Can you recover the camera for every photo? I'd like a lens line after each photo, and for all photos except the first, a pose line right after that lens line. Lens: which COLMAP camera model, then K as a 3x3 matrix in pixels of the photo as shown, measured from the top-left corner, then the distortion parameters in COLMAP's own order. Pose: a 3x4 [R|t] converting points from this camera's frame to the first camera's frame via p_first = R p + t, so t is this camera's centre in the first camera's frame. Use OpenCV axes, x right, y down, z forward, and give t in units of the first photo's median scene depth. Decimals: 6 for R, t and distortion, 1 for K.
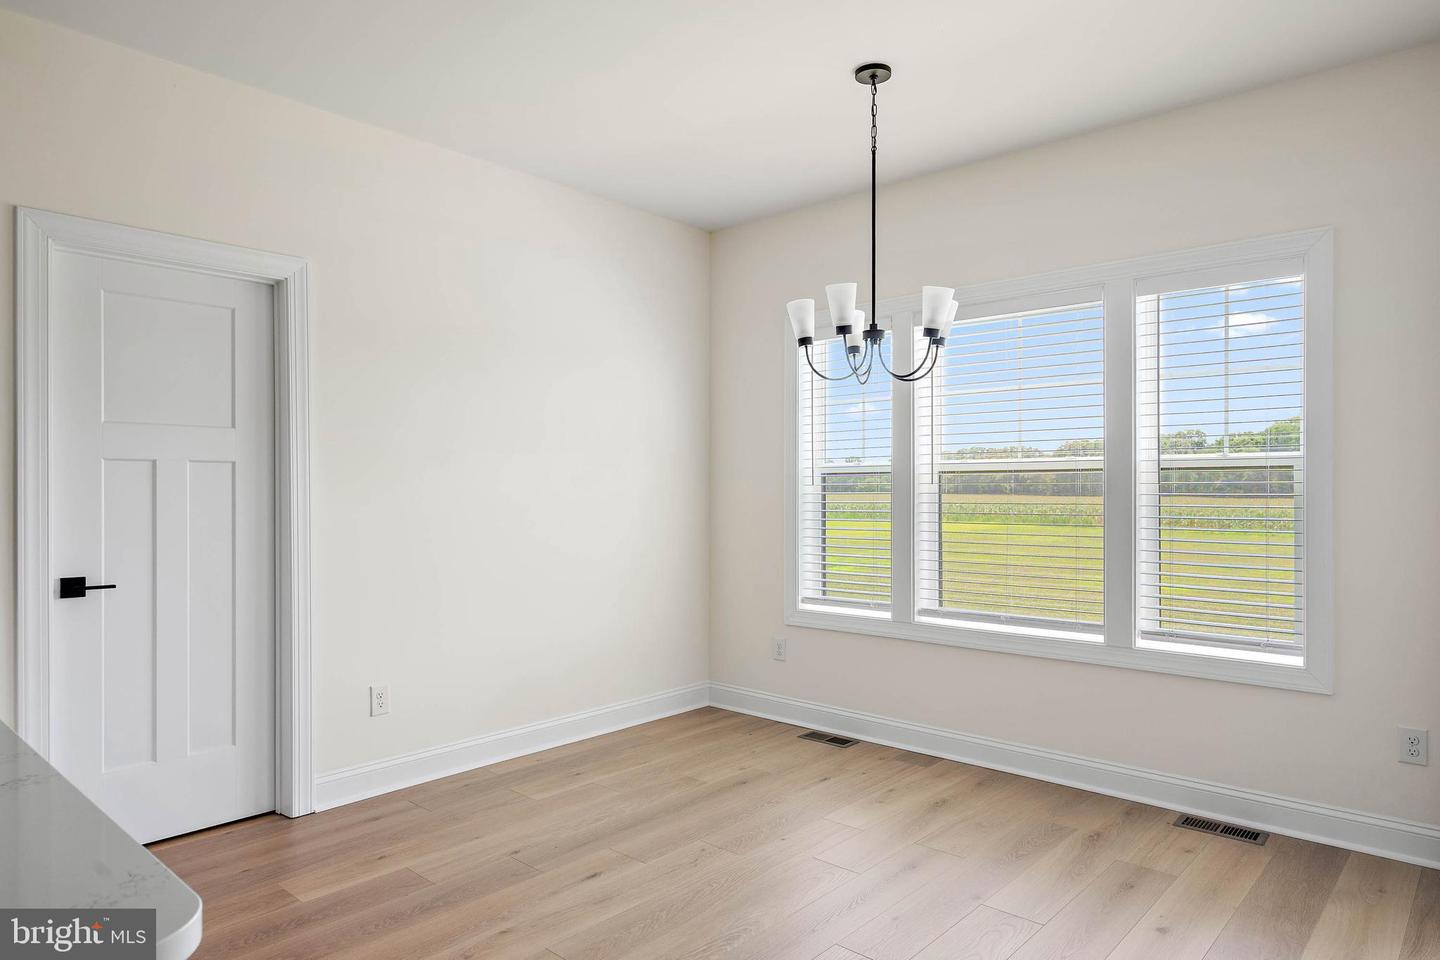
lens RADIAL K [[879.9, 0, 725.9], [0, 879.9, 490.4], [0, 0, 1]] dist [0.019669, 0.000270]
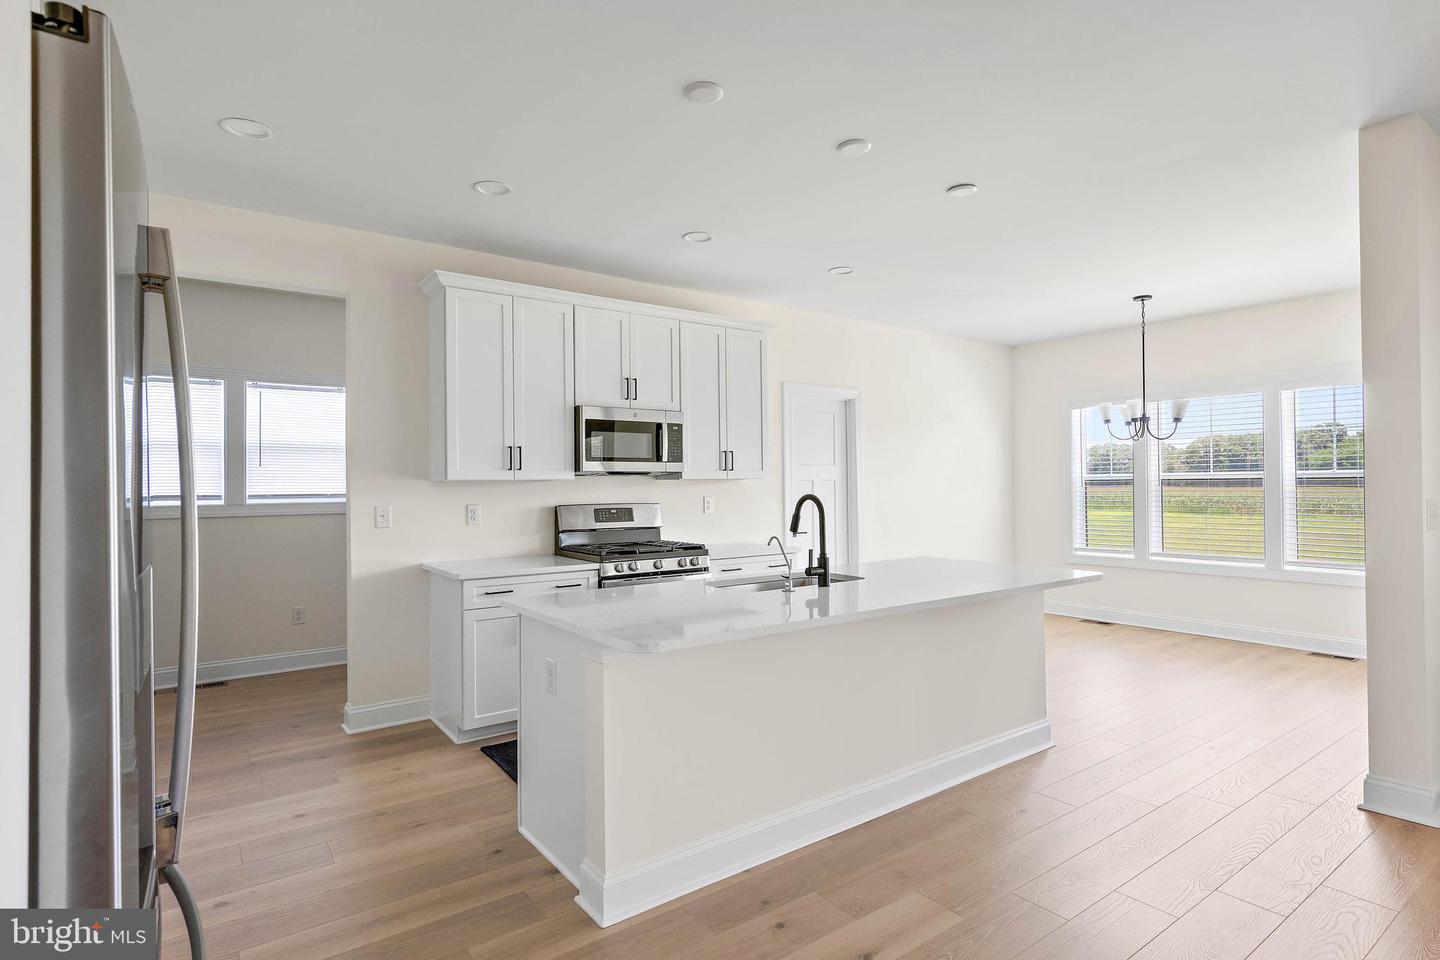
lens RADIAL K [[728.9, 0, 722.0], [0, 728.9, 478.7], [0, 0, 1]] dist [0.001709, 0.000865]
pose [[0.978930, -0.010176, -0.203940, -0.422332], [0.008469, 0.999921, -0.009239, -0.019403], [0.204018, 0.007317, 0.978940, -0.835861]]
